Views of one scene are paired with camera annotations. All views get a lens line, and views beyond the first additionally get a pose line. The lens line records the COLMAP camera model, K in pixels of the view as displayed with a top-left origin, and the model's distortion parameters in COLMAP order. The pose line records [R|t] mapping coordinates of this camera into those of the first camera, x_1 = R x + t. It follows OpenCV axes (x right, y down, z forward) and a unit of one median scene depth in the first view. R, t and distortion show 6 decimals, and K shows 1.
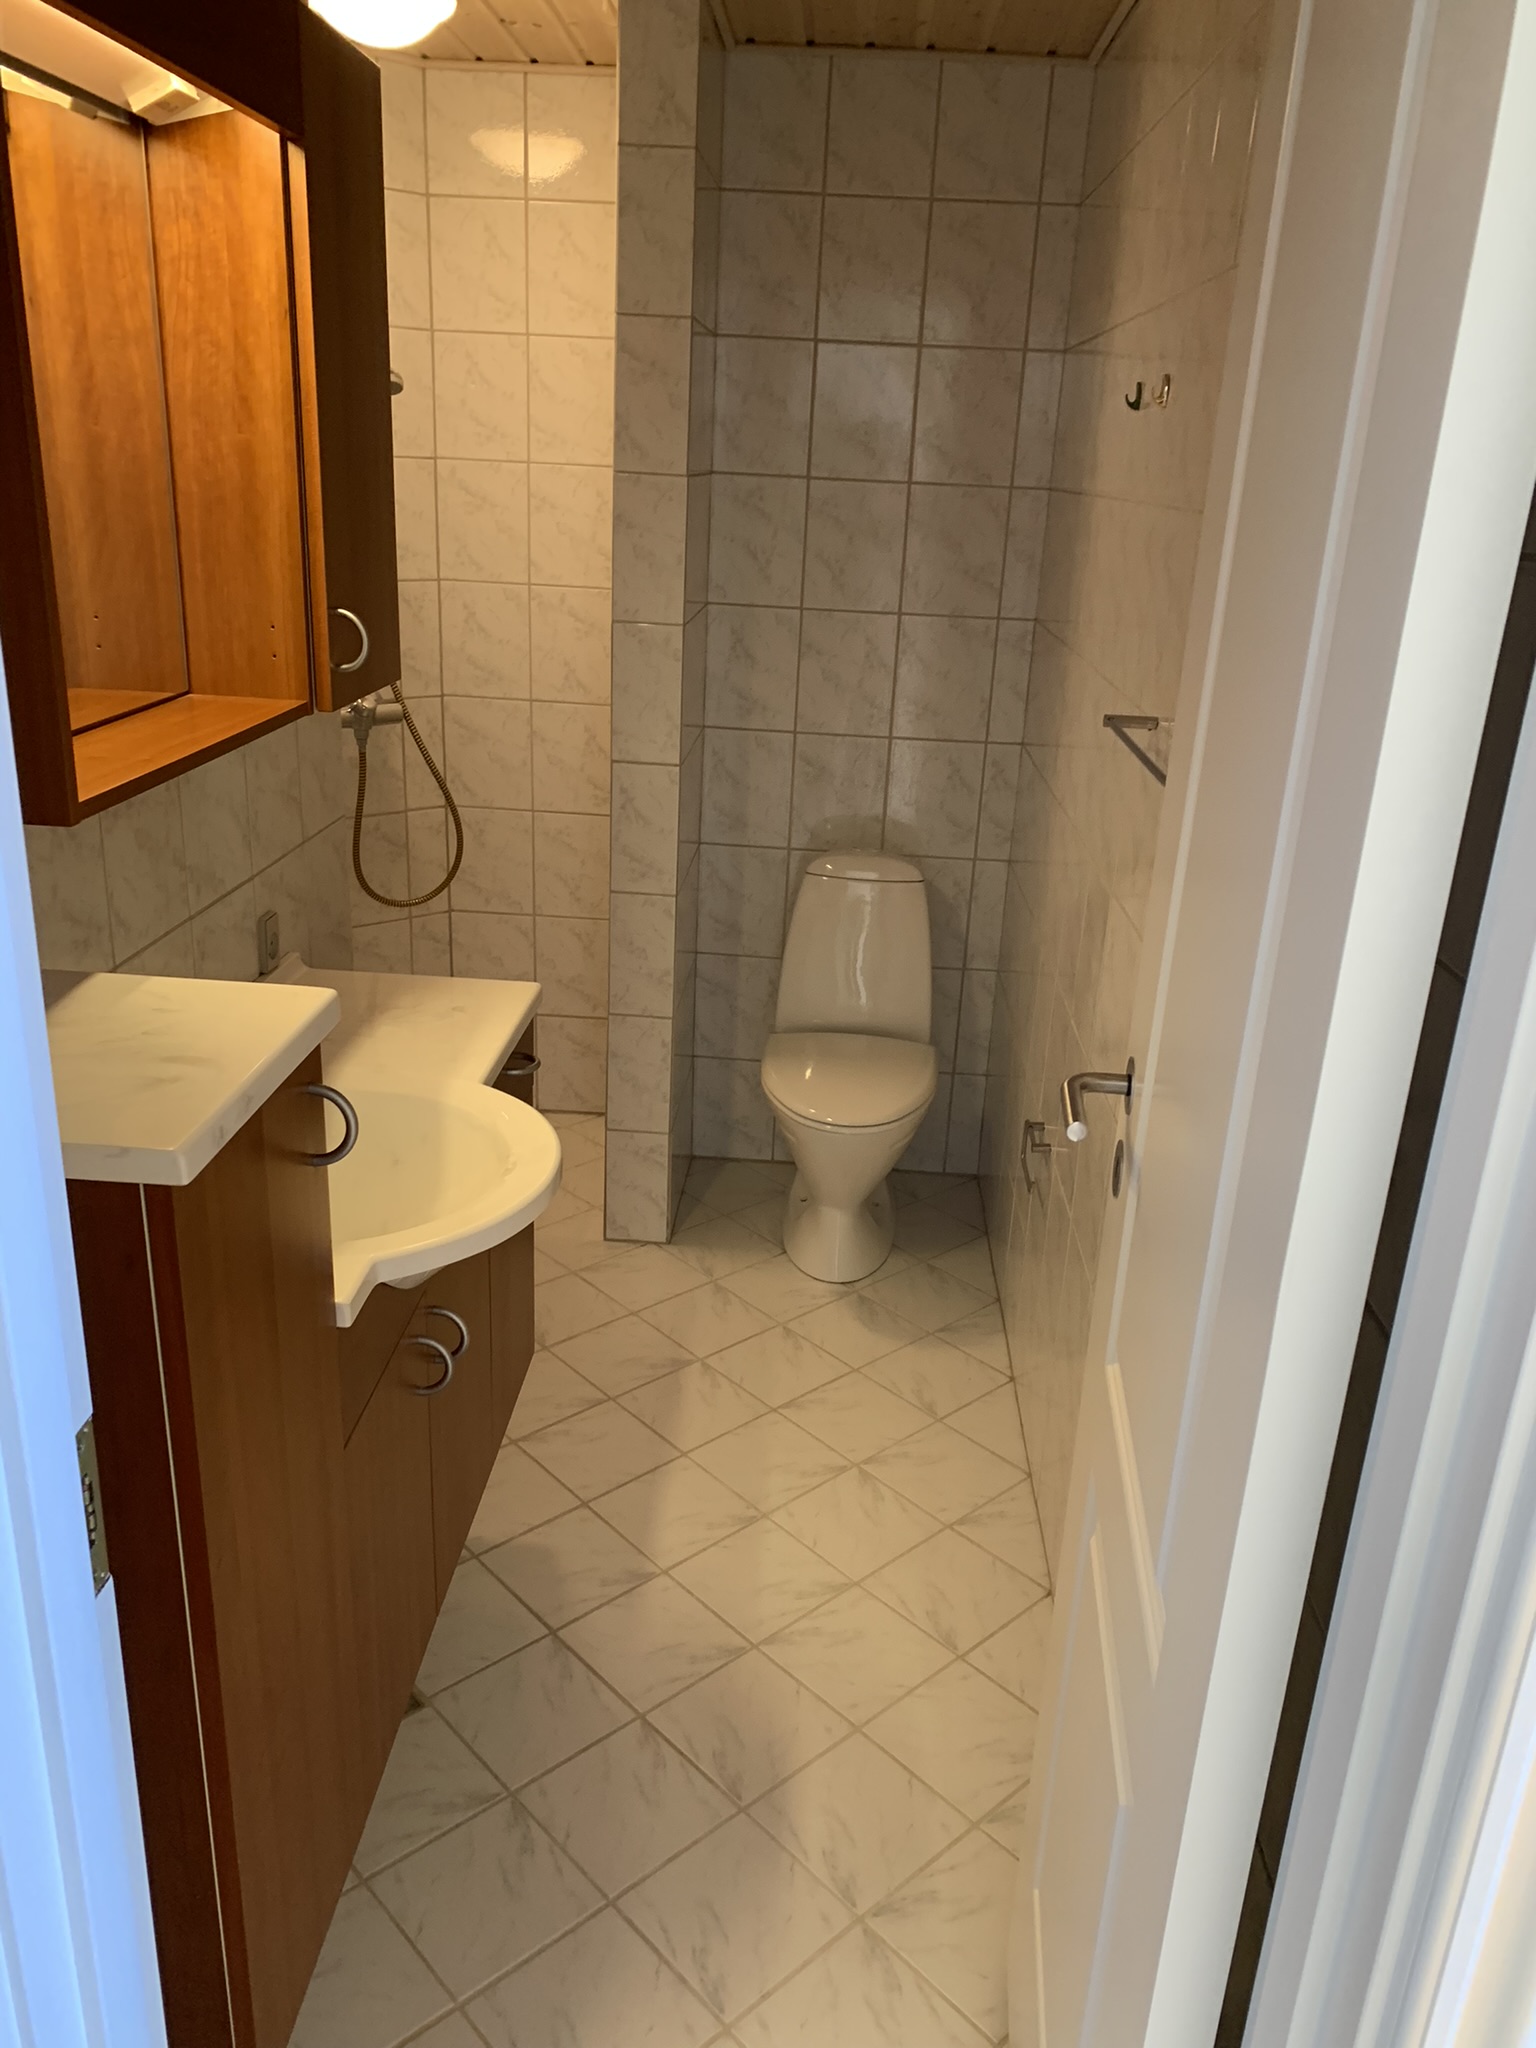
lens RADIAL K [[1529.9, 0, 768.0], [0, 1529.9, 1024.0], [0, 0, 1]] dist [0.064235, -0.097216]
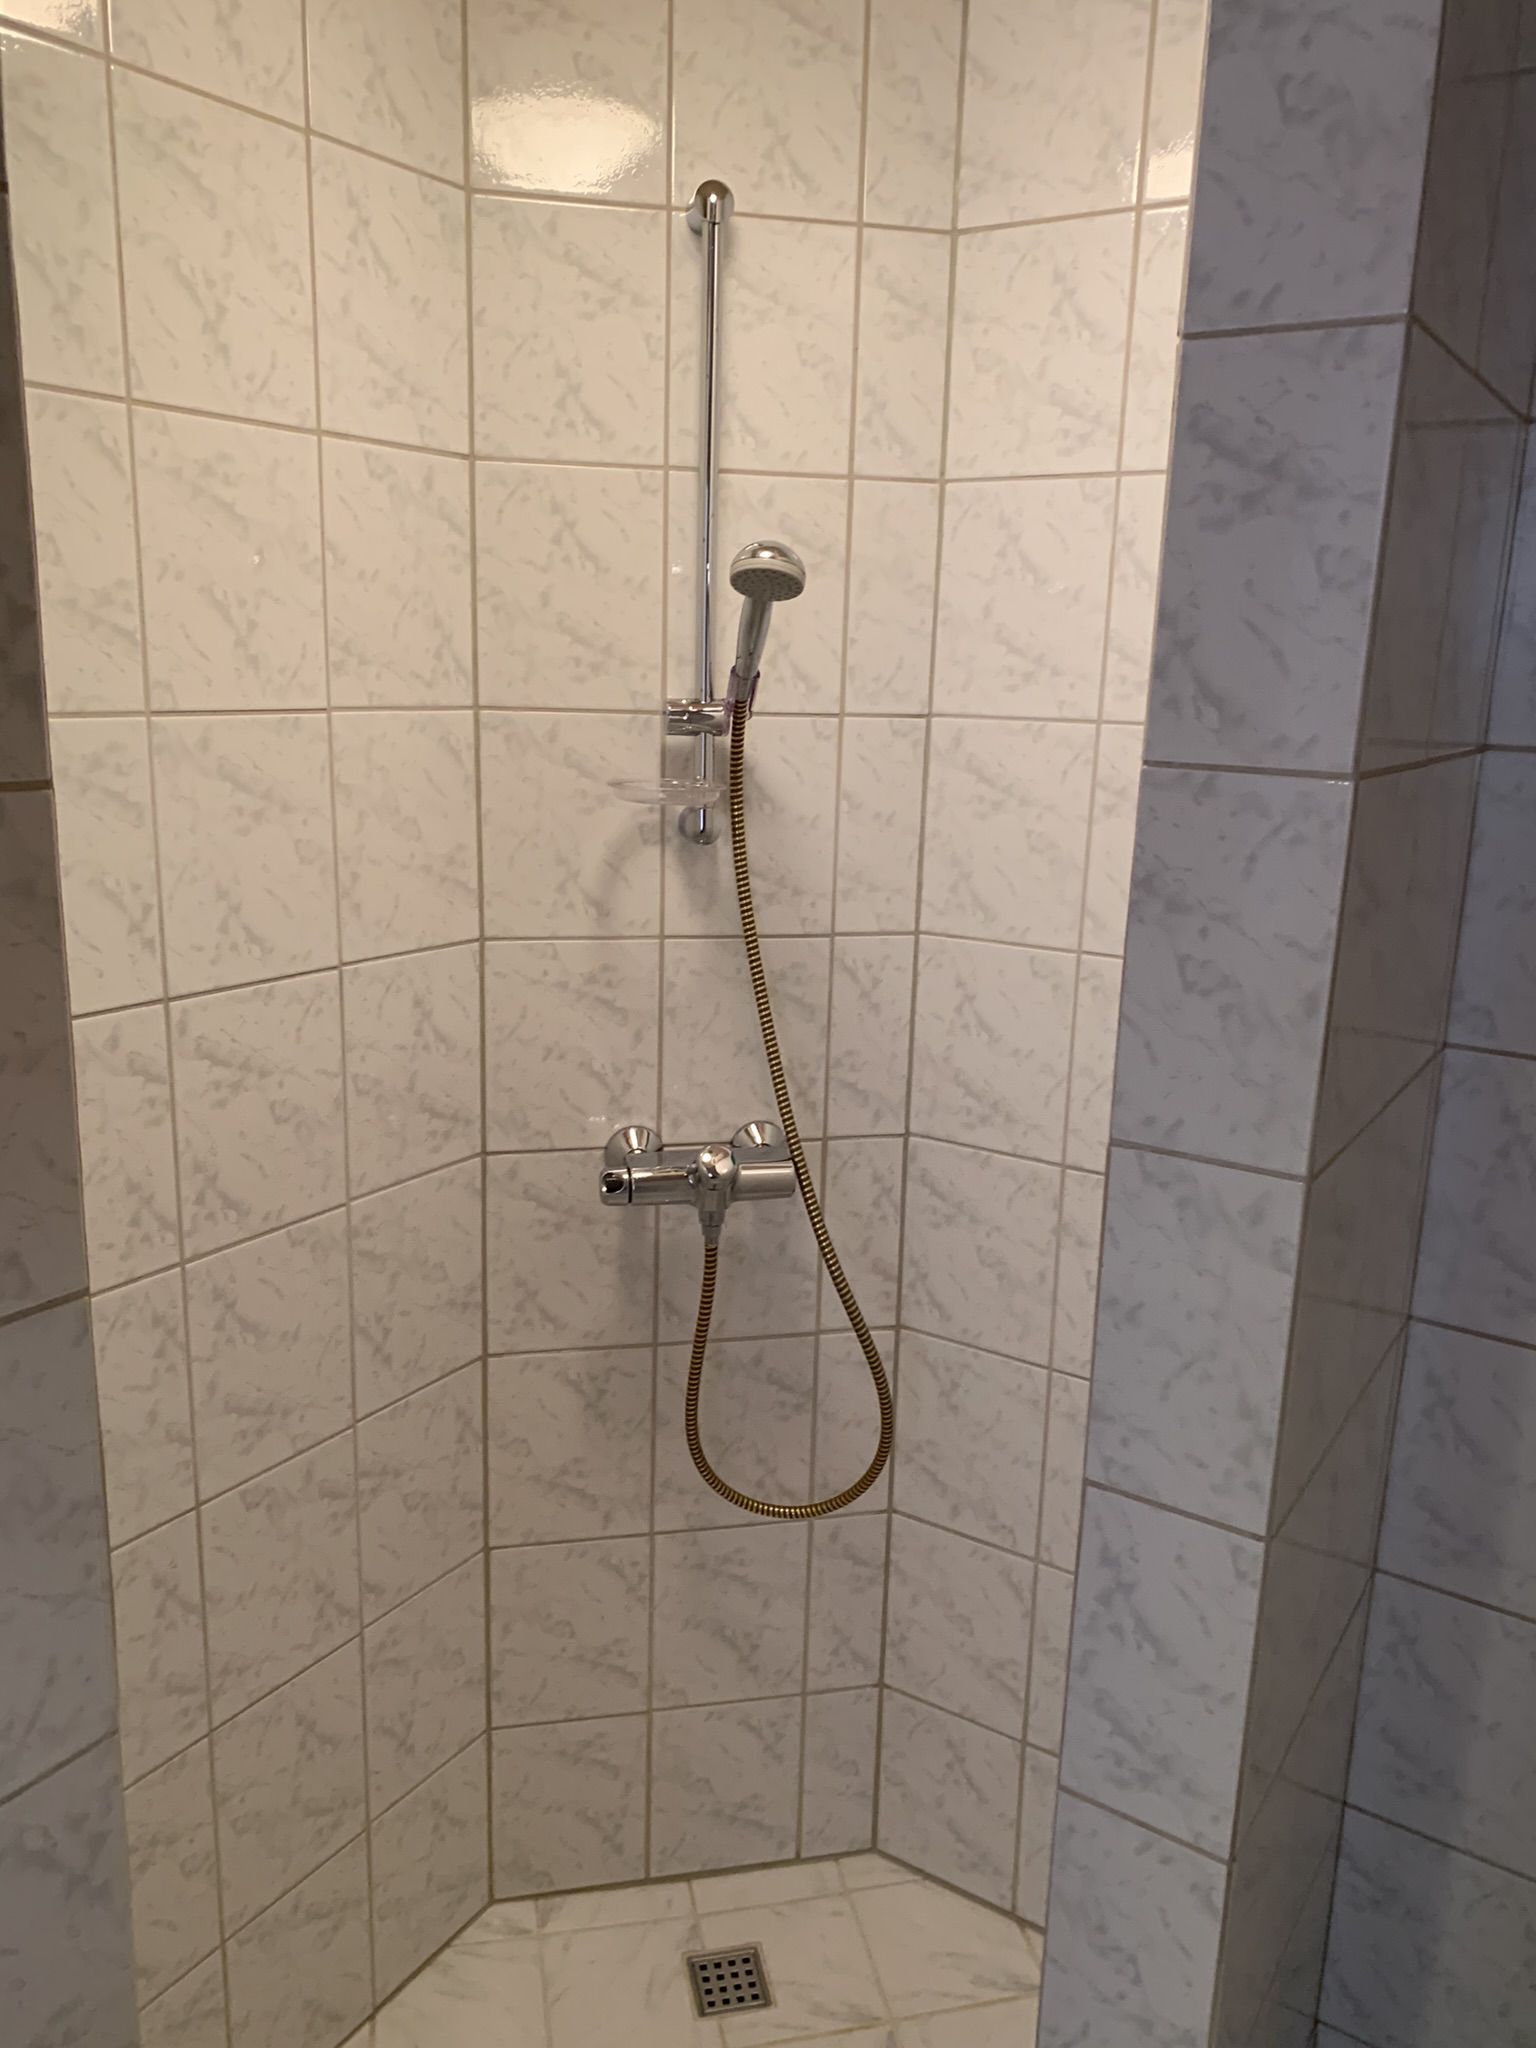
lens RADIAL K [[1529.9, 0, 768.0], [0, 1529.9, 1024.0], [0, 0, 1]] dist [0.064235, -0.097216]
pose [[0.866154, 0.095205, -0.490626, 0.006056], [-0.161616, 0.982299, -0.094705, -0.204823], [0.472925, 0.161322, 0.866208, 0.536409]]
